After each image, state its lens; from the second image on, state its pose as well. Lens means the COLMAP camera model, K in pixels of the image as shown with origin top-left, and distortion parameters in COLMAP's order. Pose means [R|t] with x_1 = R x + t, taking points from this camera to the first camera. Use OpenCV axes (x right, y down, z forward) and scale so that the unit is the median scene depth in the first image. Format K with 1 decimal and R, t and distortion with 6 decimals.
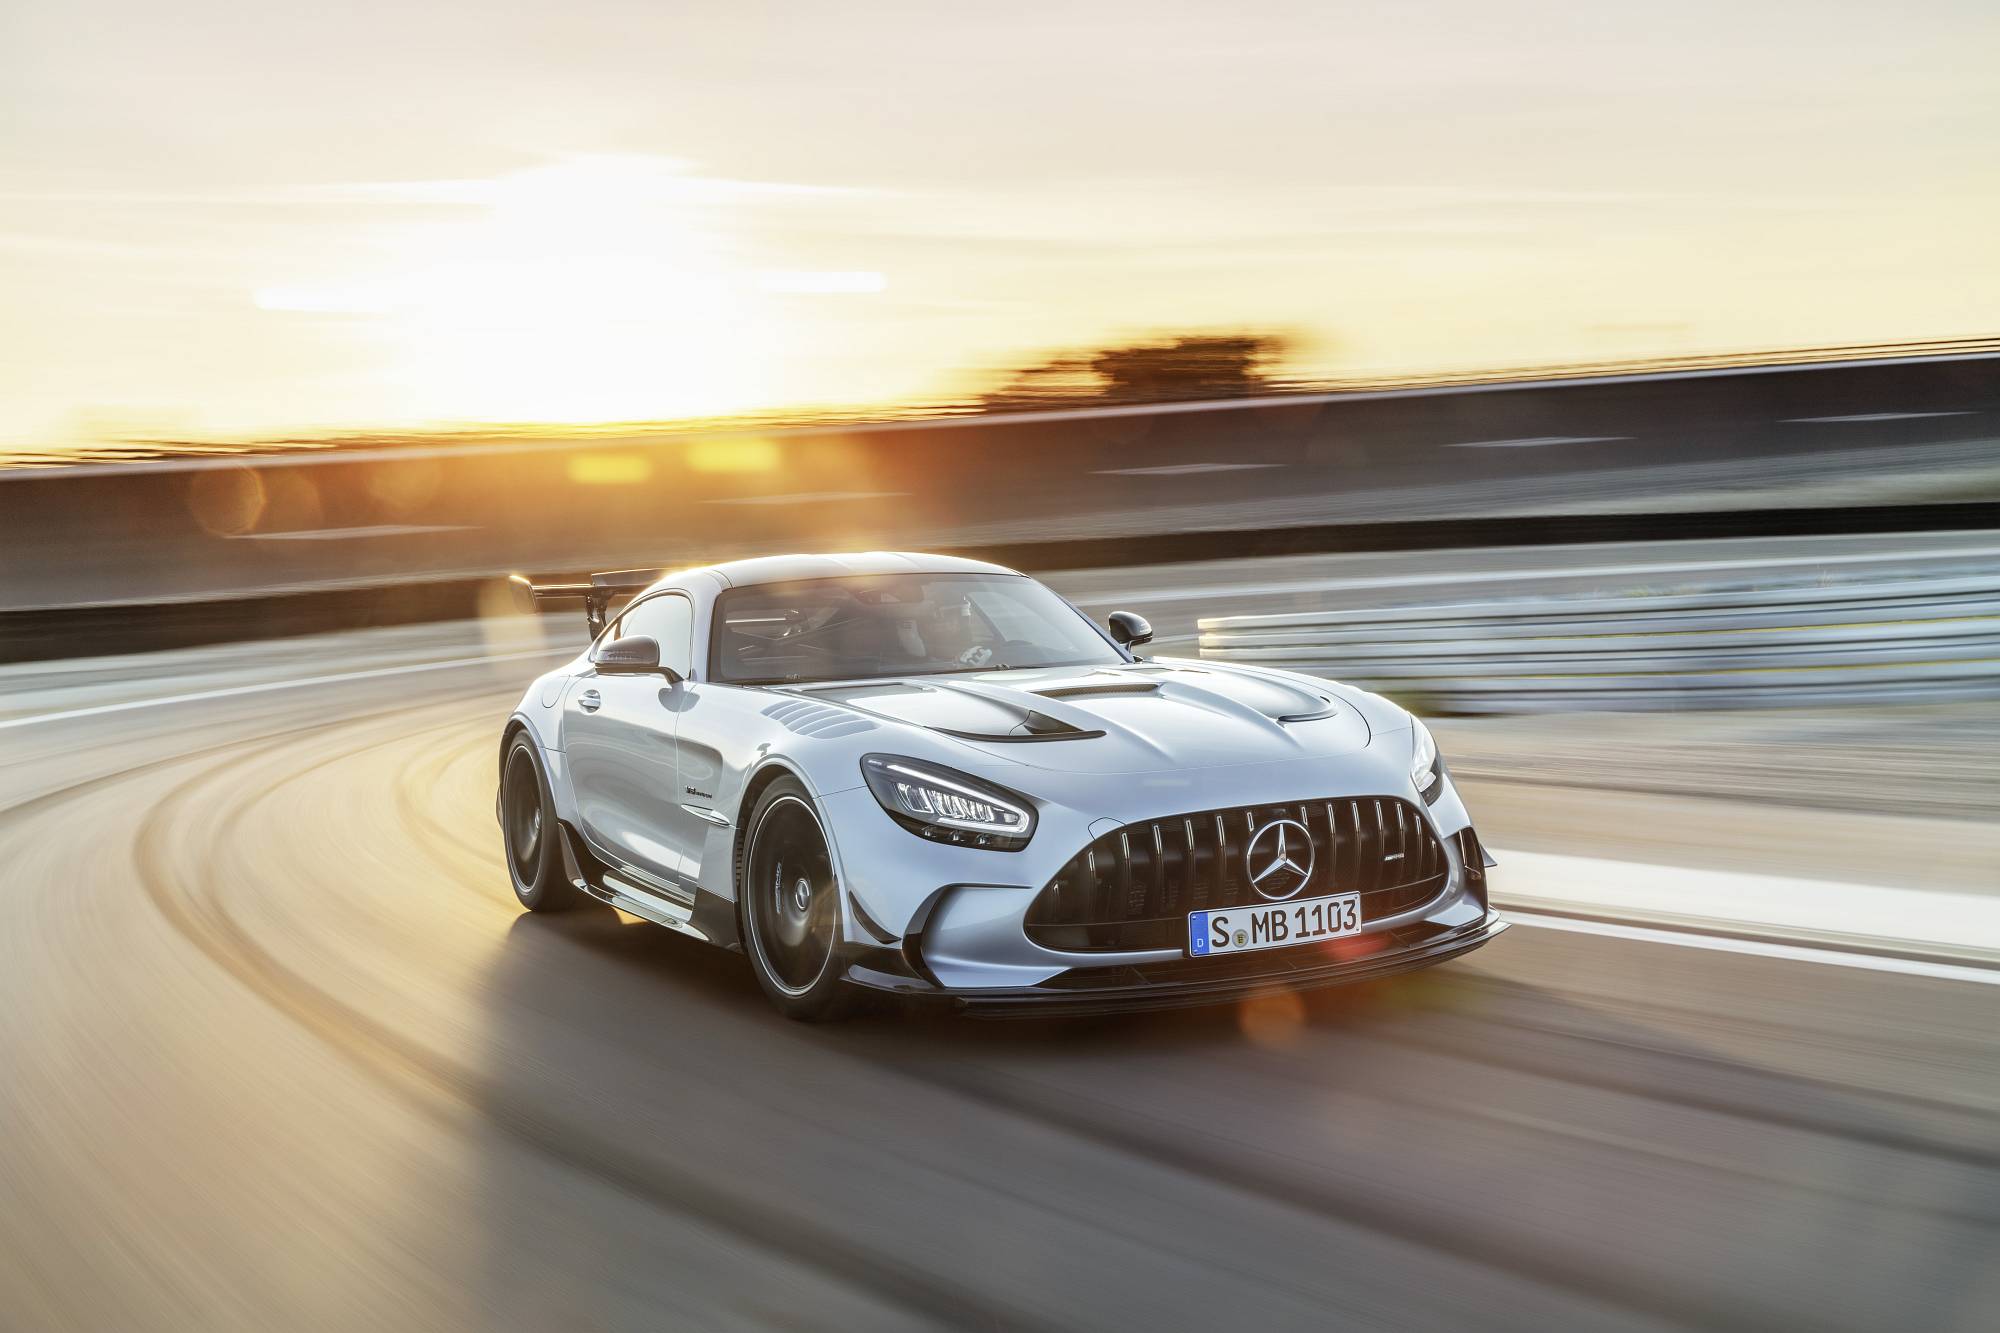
lens RADIAL K [[2203.7, 0, 999.3], [0, 2203.7, 668.2], [0, 0, 1]] dist [-0.023205, 0.000000]
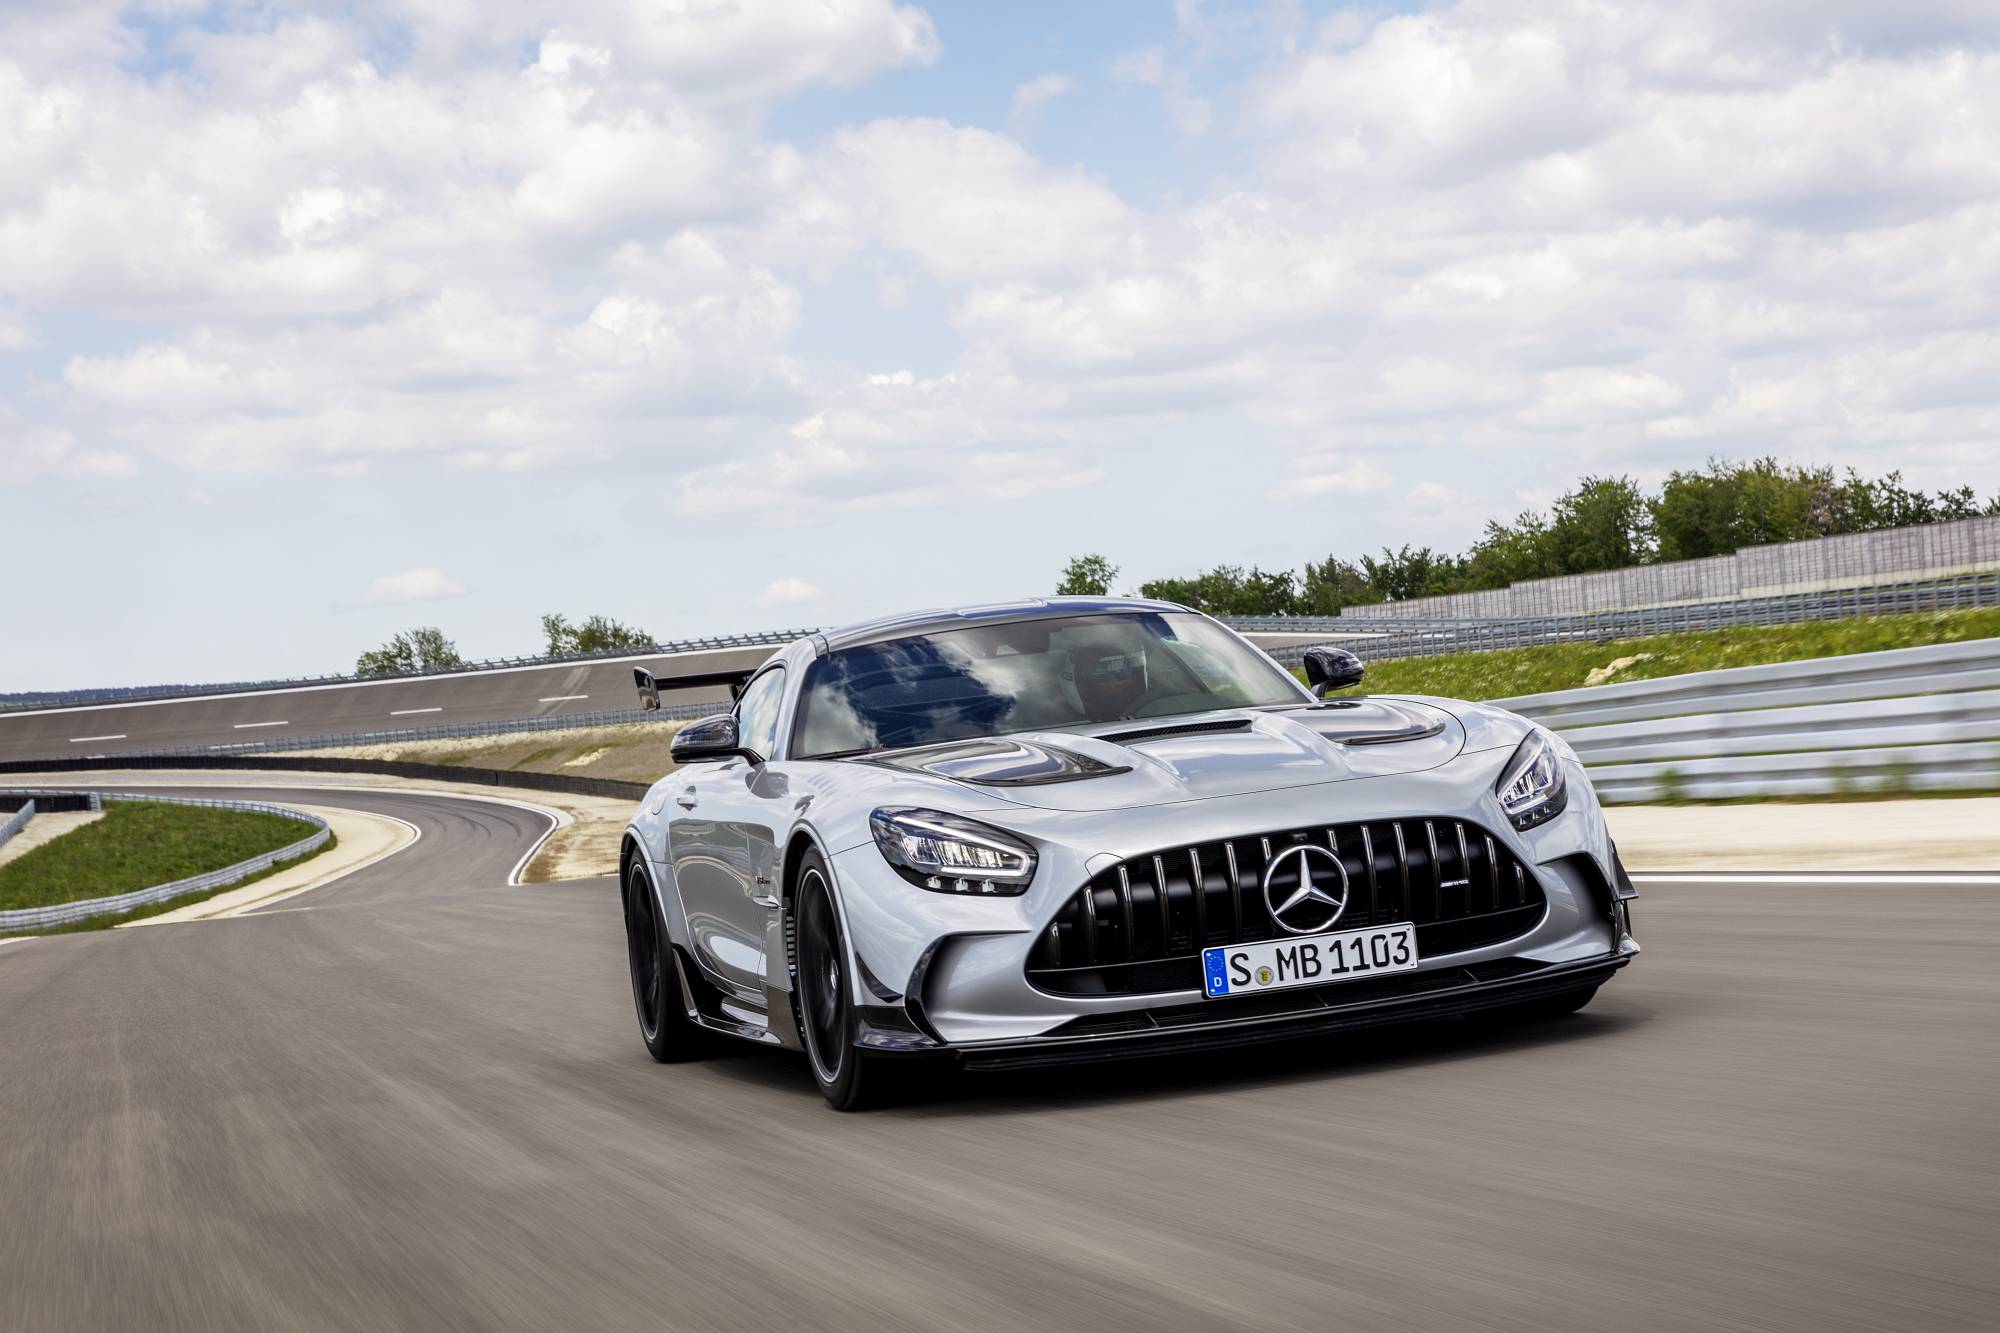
lens RADIAL K [[3812.5, 0, 1003.4], [0, 3812.5, 657.7], [0, 0, 1]] dist [0.085296, 0.000000]
pose [[0.974022, -0.077972, -0.212607, 0.349446], [0.067596, 0.996159, -0.055652, 0.070434], [0.216130, 0.039835, 0.975552, -0.585596]]
